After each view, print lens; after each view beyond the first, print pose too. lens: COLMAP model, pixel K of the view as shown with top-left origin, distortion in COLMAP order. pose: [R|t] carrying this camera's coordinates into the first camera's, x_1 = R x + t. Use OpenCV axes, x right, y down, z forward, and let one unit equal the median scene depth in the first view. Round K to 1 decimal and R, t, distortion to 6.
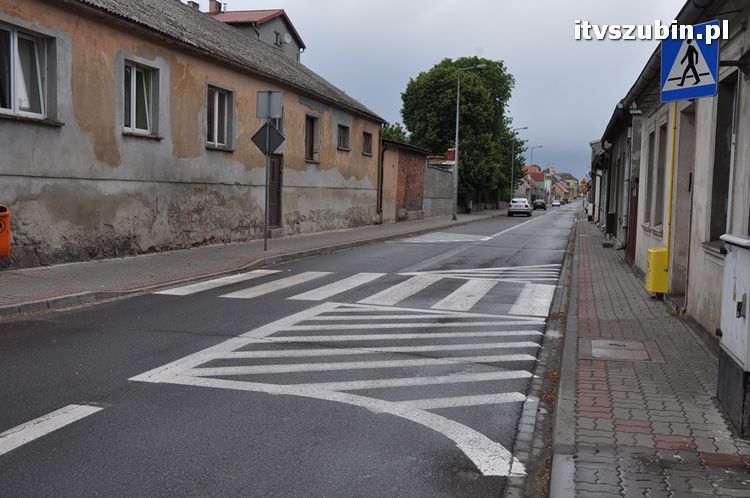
lens RADIAL K [[832.9, 0, 375.0], [0, 832.9, 249.0], [0, 0, 1]] dist [0.005753, 0.031246]
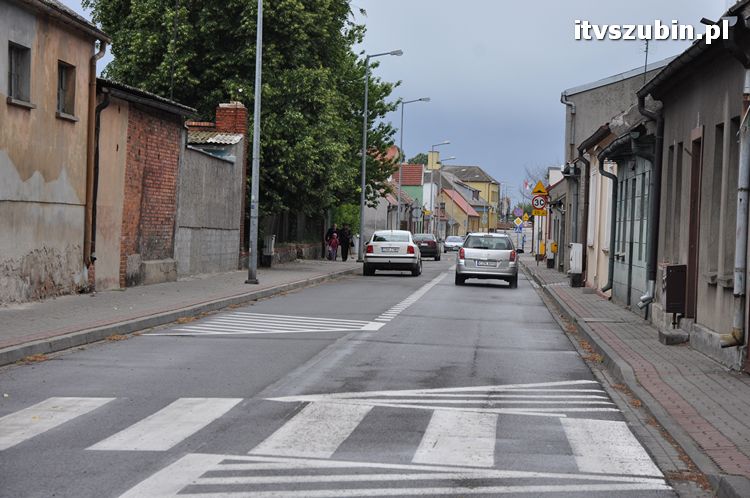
lens RADIAL K [[2227.9, 0, 375.0], [0, 2227.9, 249.0], [0, 0, 1]] dist [0.187161, 1.318977]
pose [[0.982402, 0.003757, 0.186742, -0.071355], [0.005967, 0.998656, -0.051481, 0.006090], [-0.186685, 0.051689, 0.981059, -0.084298]]
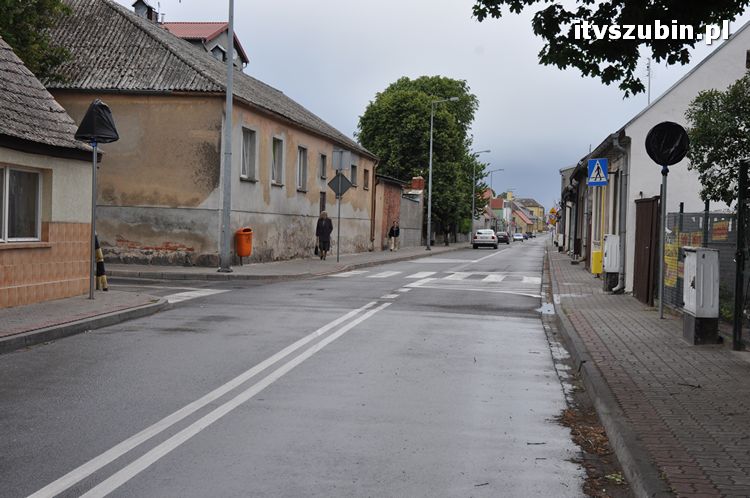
lens RADIAL K [[1192.7, 0, 375.0], [0, 1192.7, 249.0], [0, 0, 1]] dist [0.118703, 0.070271]
pose [[0.995080, -0.001520, 0.099059, -0.175366], [0.006166, 0.998894, -0.046608, 0.048354], [-0.098879, 0.046989, 0.993989, -0.670558]]
